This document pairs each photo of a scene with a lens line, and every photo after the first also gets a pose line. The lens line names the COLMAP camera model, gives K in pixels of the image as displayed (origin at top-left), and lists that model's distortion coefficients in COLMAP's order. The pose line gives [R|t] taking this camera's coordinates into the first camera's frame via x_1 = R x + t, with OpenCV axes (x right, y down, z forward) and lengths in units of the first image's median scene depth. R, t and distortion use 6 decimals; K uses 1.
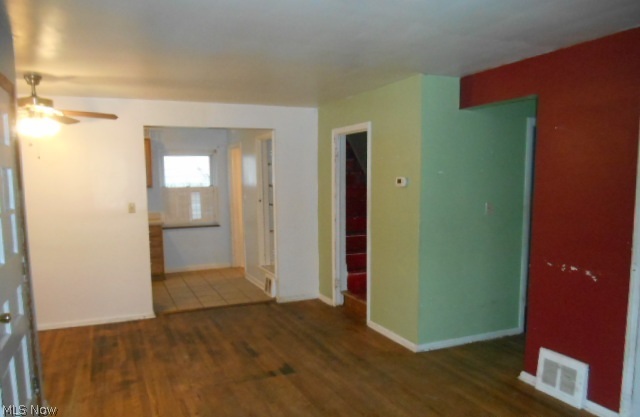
lens RADIAL K [[496.5, 0, 323.6], [0, 496.5, 243.3], [0, 0, 1]] dist [-0.004123, 0.003833]
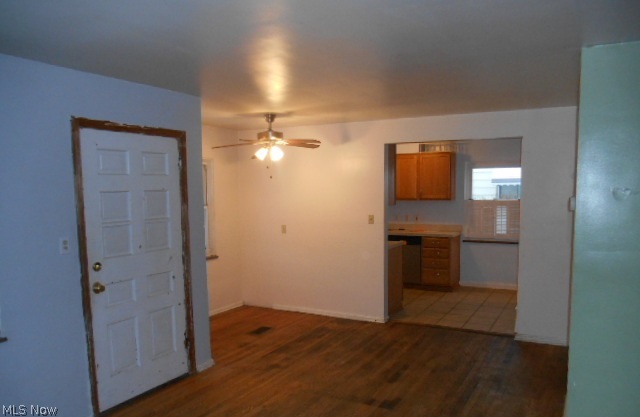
lens RADIAL K [[496.5, 0, 323.6], [0, 496.5, 243.3], [0, 0, 1]] dist [-0.004123, 0.003833]
pose [[0.618089, 0.093441, -0.780535, 0.499242], [-0.103565, 0.993935, 0.036977, -0.059010], [0.779256, 0.057981, 0.624018, 0.285434]]
